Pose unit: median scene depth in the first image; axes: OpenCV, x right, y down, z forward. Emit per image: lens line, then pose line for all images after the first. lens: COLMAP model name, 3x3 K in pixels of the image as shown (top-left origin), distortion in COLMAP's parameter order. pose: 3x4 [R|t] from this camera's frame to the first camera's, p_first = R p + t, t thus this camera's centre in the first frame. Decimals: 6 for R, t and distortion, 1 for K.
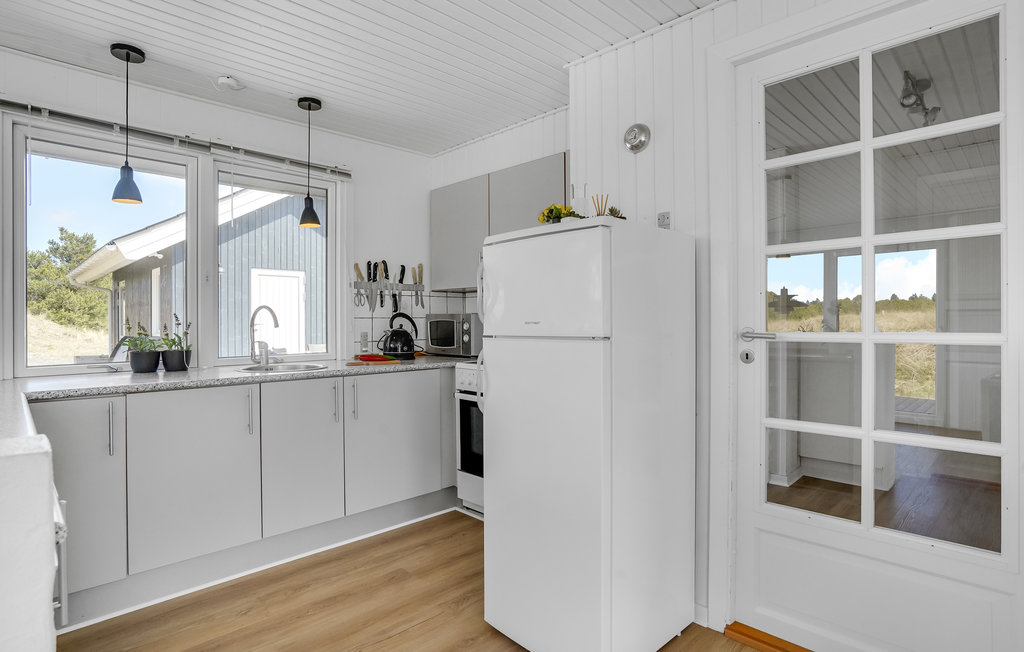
lens RADIAL K [[549.4, 0, 513.5], [0, 549.4, 326.3], [0, 0, 1]] dist [0.005459, 0.001444]
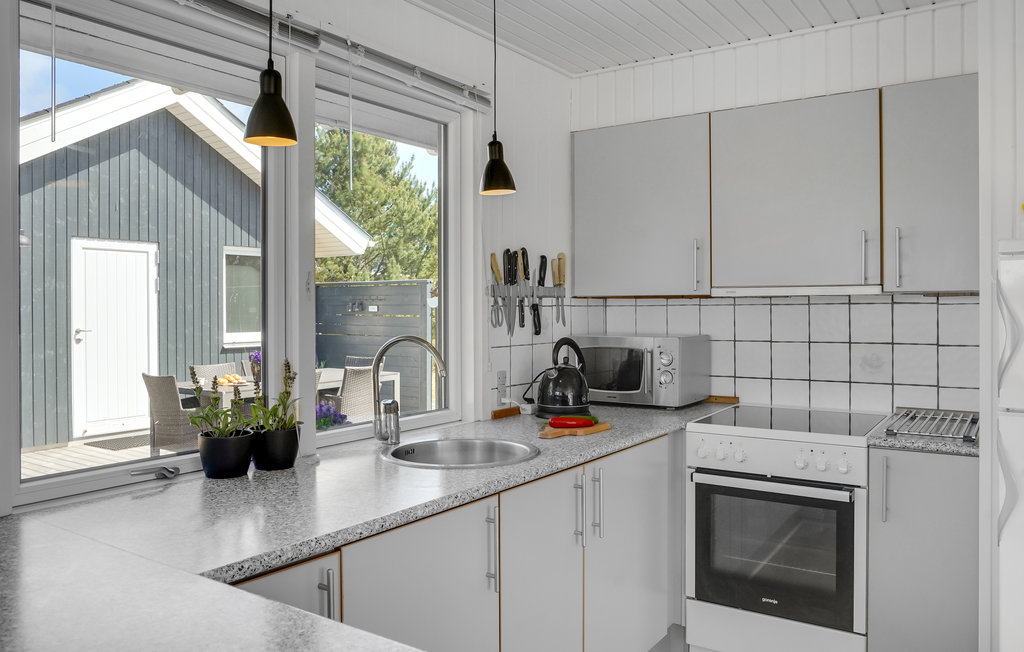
lens RADIAL K [[768.6, 0, 509.9], [0, 768.6, 321.5], [0, 0, 1]] dist [-0.006209, 0.005724]
pose [[0.977050, -0.004253, 0.212968, -0.424717], [0.002045, 0.999942, 0.010585, -0.049247], [-0.213001, -0.009906, 0.977002, 0.190945]]
